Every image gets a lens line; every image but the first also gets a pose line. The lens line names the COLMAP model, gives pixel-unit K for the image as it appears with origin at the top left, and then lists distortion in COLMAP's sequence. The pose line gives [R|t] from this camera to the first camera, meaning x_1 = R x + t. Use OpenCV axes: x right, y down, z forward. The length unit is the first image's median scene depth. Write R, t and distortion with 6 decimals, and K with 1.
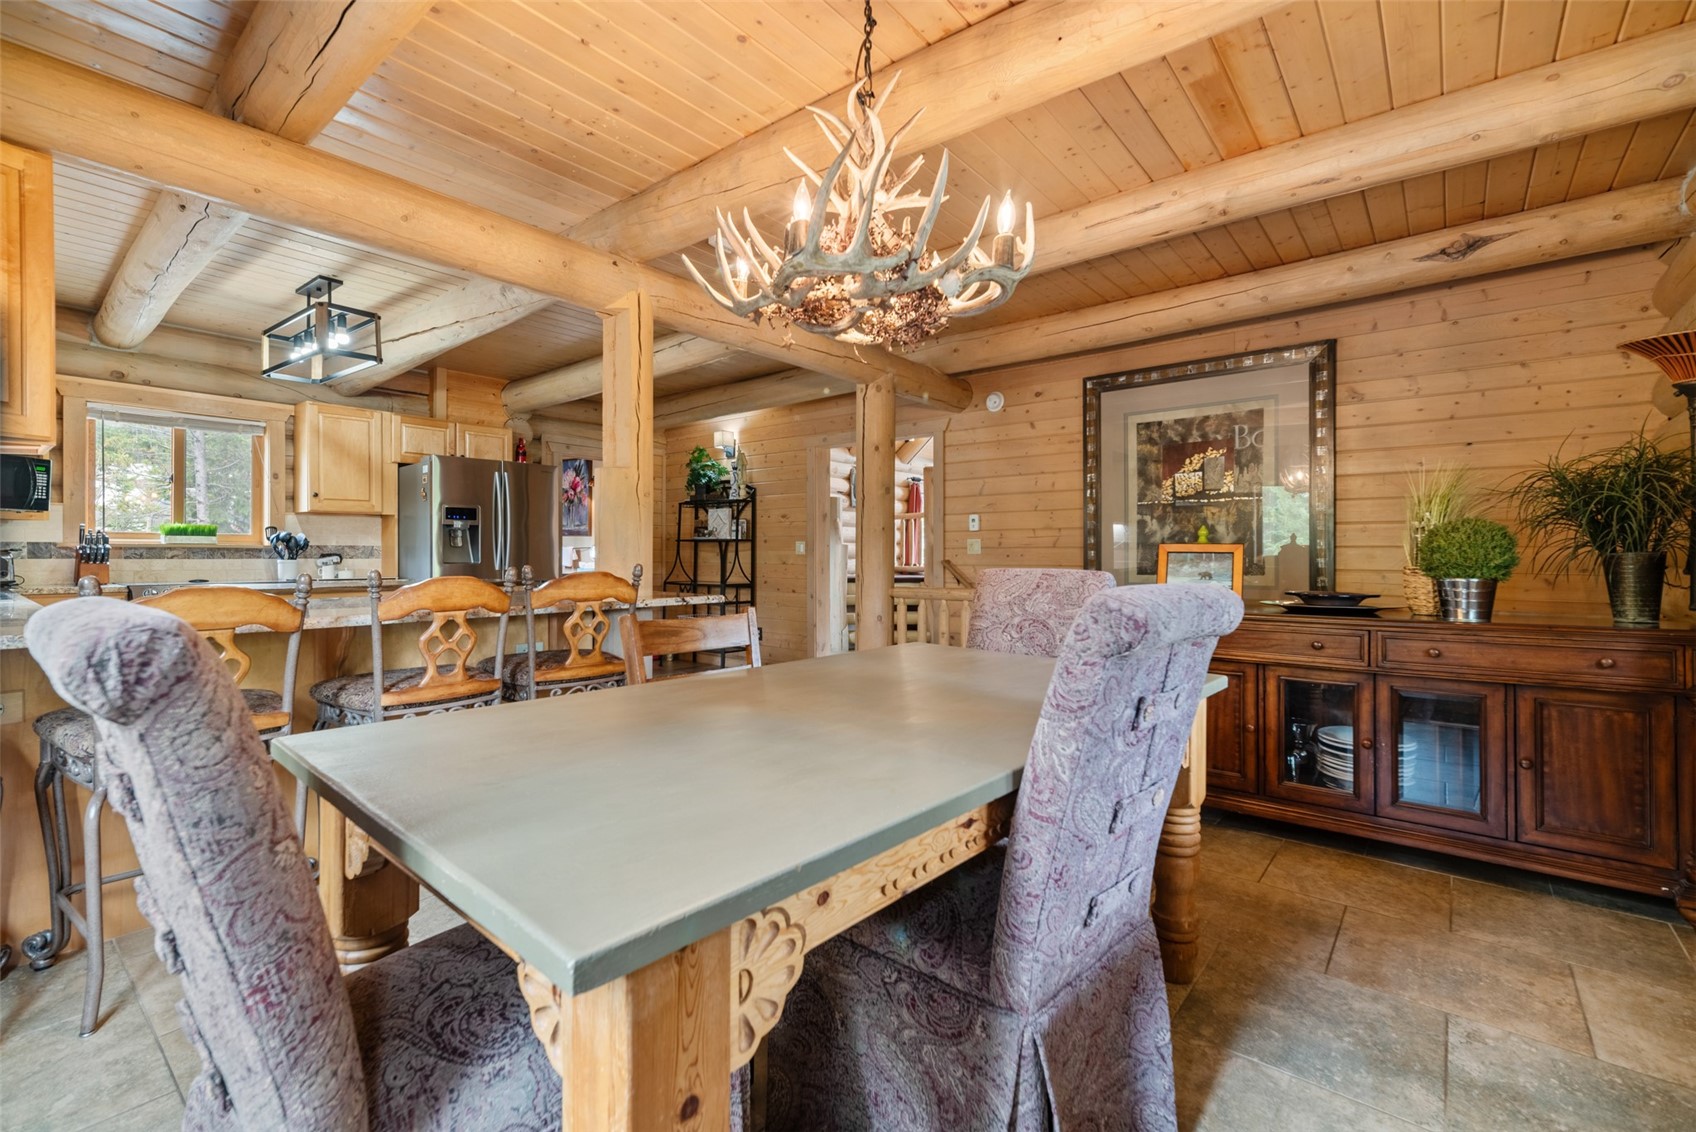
lens RADIAL K [[741.4, 0, 844.9], [0, 741.4, 560.0], [0, 0, 1]] dist [0.002677, 0.000468]
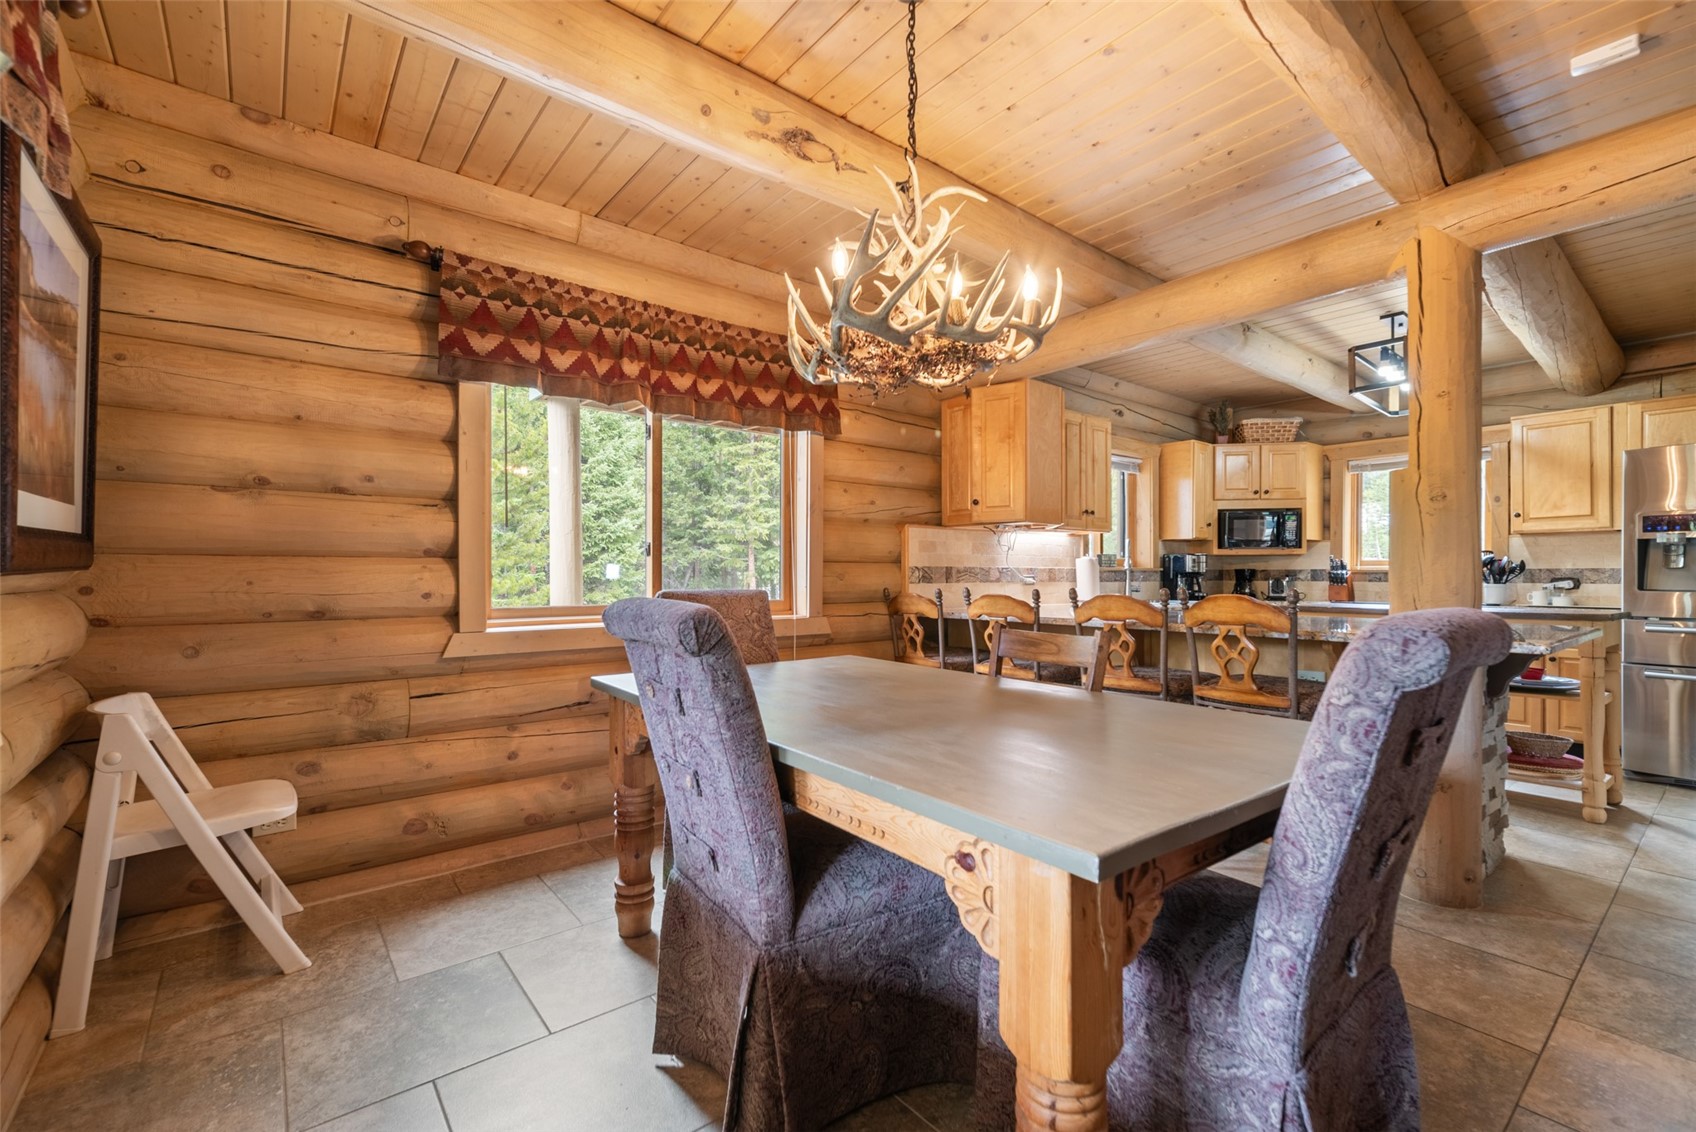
lens RADIAL K [[741.4, 0, 847.5], [0, 741.4, 574.8], [0, 0, 1]] dist [0.002677, 0.000468]
pose [[-0.195252, -0.003157, -0.980748, 0.398148], [-0.008027, 0.999966, -0.001620, -0.004013], [0.980720, 0.007556, -0.195271, 0.369347]]
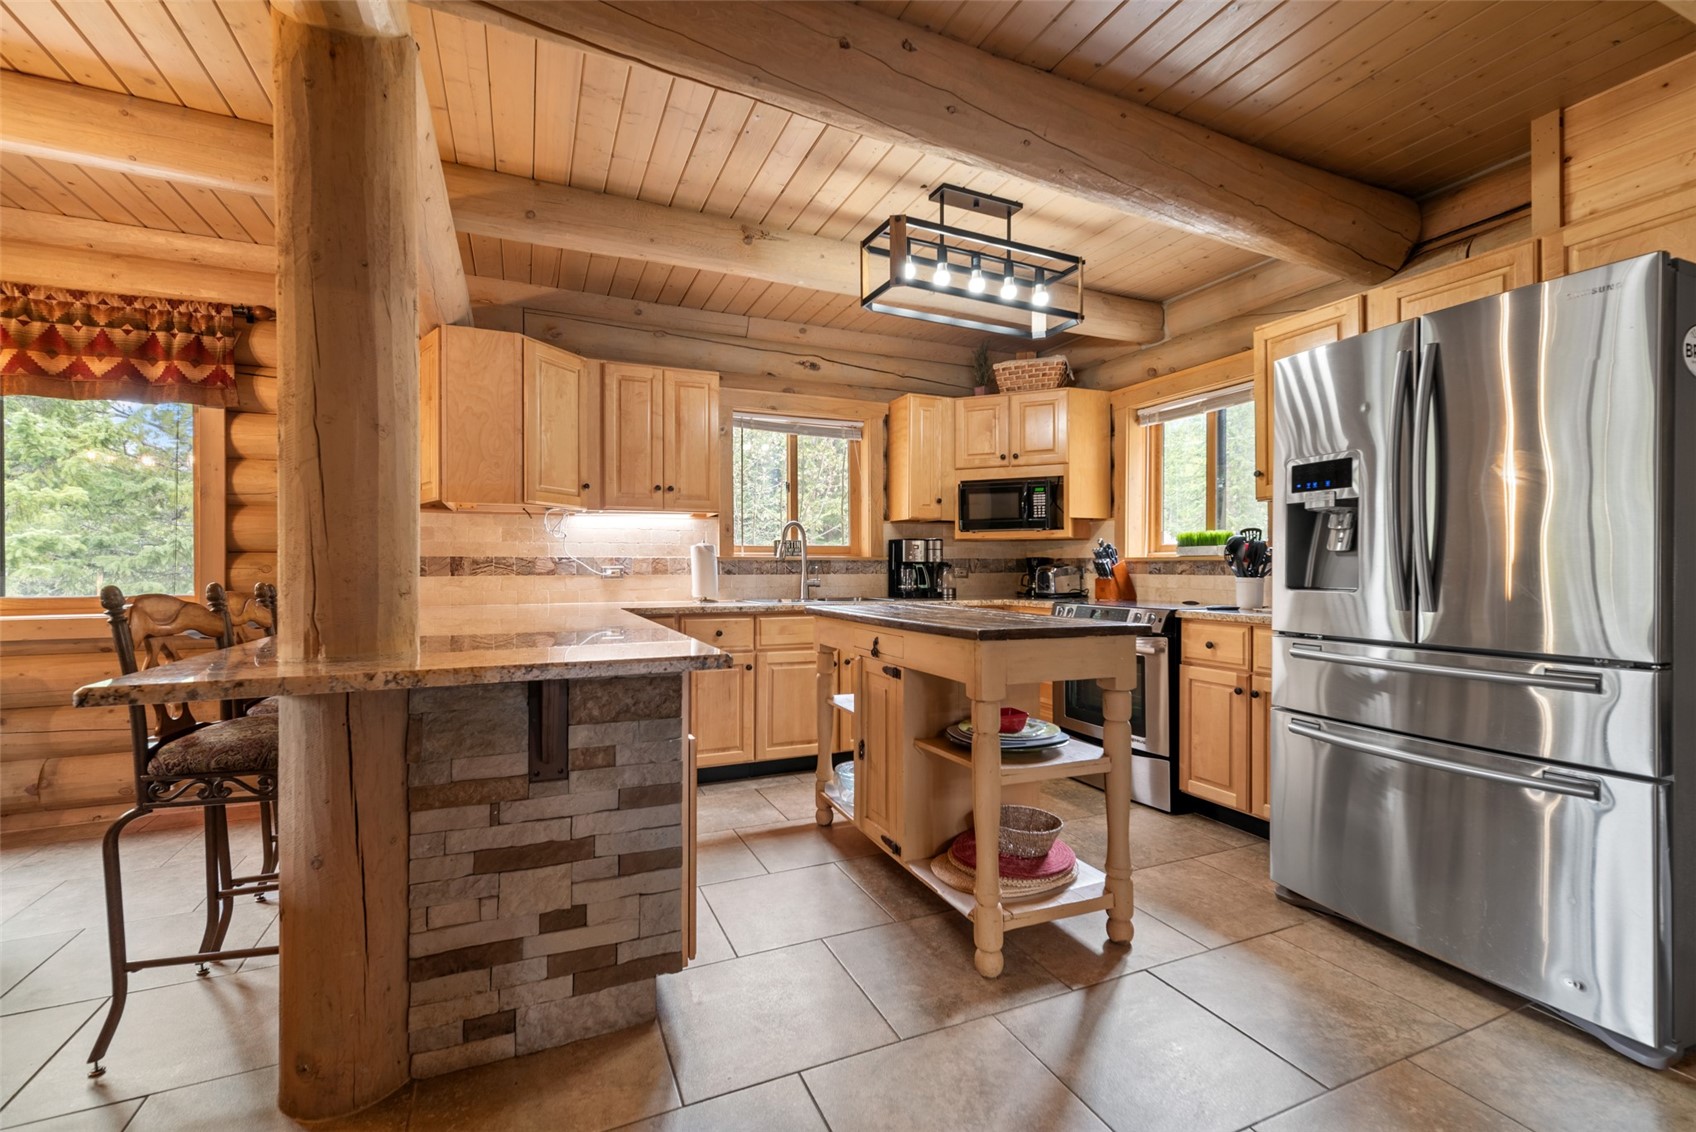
lens RADIAL K [[741.4, 0, 851.9], [0, 741.4, 567.7], [0, 0, 1]] dist [0.002677, 0.000468]
pose [[-0.436940, -0.001645, -0.899489, -0.002565], [-0.005682, 0.999983, 0.000932, -0.007948], [0.899473, 0.005518, -0.436942, 1.017344]]
